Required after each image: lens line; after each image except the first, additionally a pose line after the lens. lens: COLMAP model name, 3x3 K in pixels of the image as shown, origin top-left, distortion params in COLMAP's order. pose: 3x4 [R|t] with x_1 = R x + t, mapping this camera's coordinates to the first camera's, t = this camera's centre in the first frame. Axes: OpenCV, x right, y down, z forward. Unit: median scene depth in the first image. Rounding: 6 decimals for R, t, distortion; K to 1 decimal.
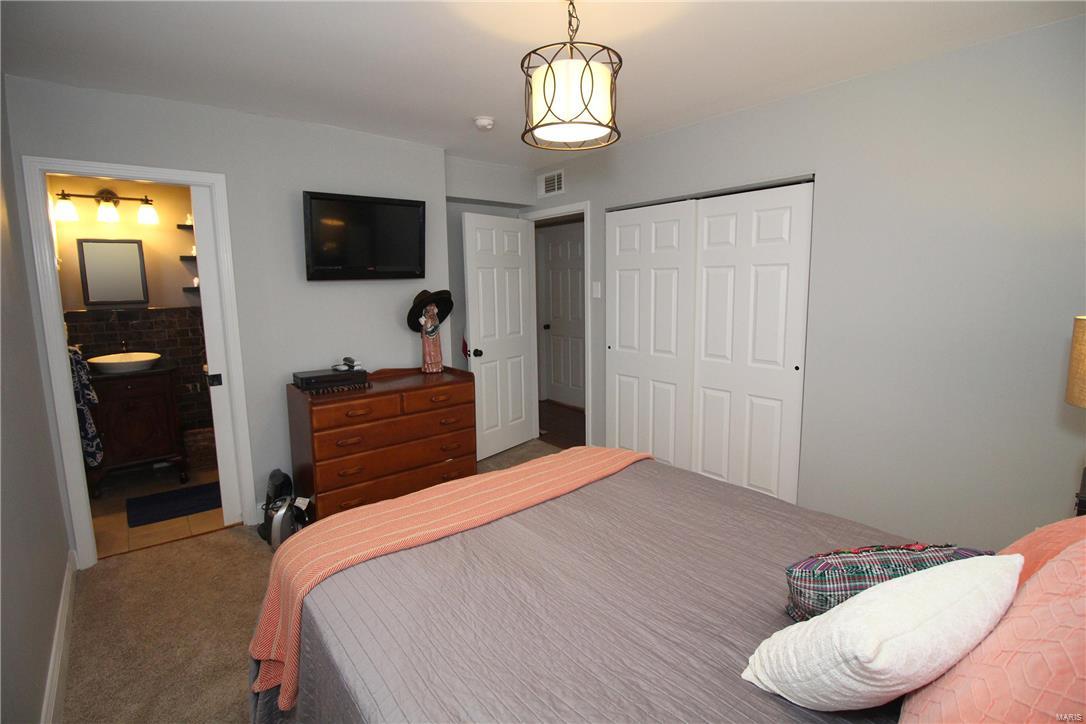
lens RADIAL K [[502.7, 0, 542.8], [0, 502.7, 344.9], [0, 0, 1]] dist [0.001774, -0.013675]
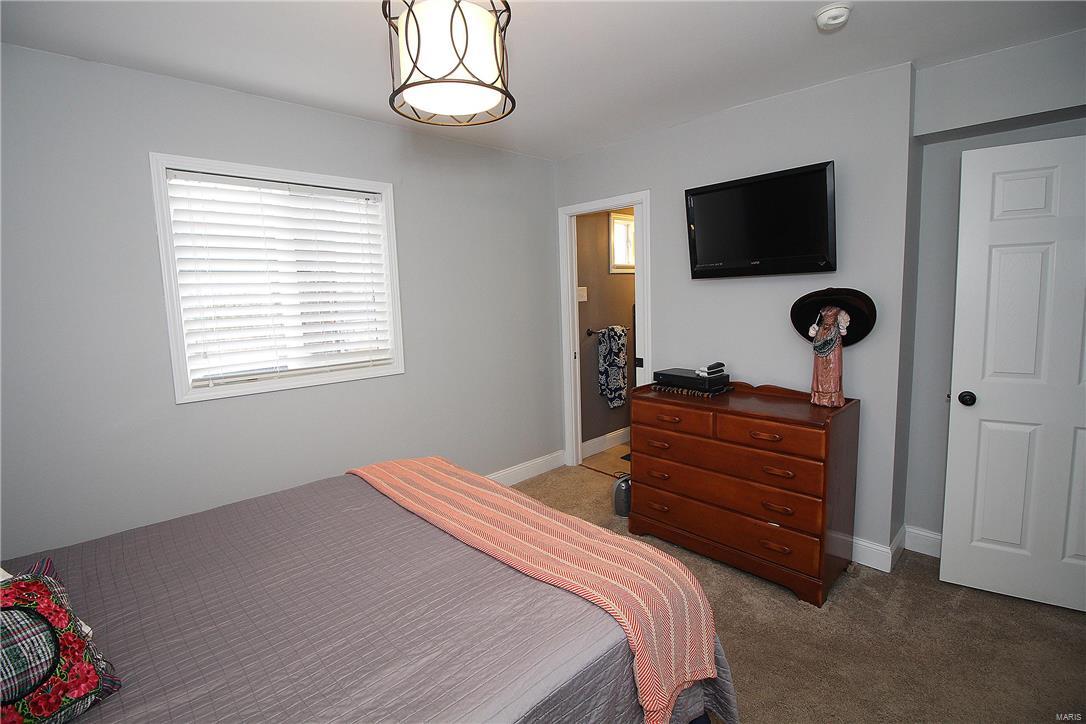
lens RADIAL K [[502.7, 0, 542.8], [0, 502.7, 344.9], [0, 0, 1]] dist [0.001774, -0.013675]
pose [[0.086379, 0.120132, -0.988993, 0.530718], [-0.093060, 0.989336, 0.112045, -0.086923], [0.991906, 0.082358, 0.096638, 0.644139]]
